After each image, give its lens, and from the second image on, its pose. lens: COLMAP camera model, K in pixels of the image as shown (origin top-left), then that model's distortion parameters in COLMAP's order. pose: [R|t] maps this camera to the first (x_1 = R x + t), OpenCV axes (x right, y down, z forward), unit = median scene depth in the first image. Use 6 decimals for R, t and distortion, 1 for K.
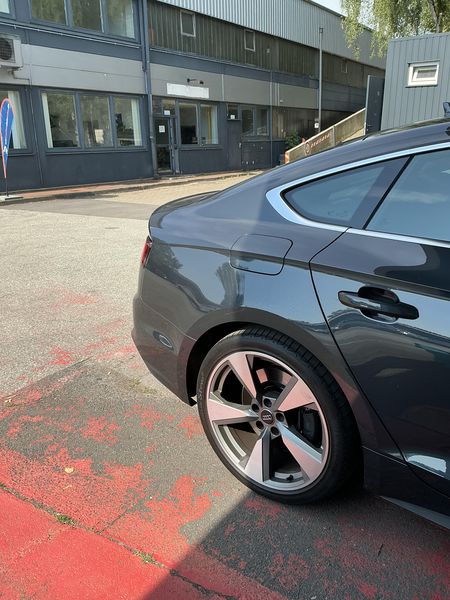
lens RADIAL K [[503.1, 0, 225.0], [0, 503.1, 300.0], [0, 0, 1]] dist [0.086206, -0.175575]
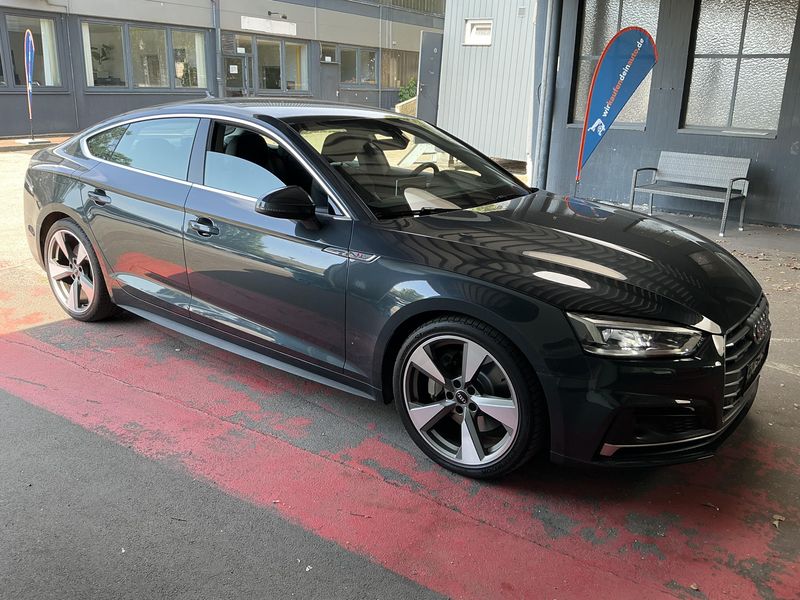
lens RADIAL K [[670.7, 0, 400.0], [0, 670.7, 300.0], [0, 0, 1]] dist [0.086206, -0.175575]
pose [[0.997878, 0.039948, 0.051418, 0.115311], [-0.040241, 0.999179, 0.004670, 0.029955], [-0.051189, -0.006729, 0.998666, -0.146157]]
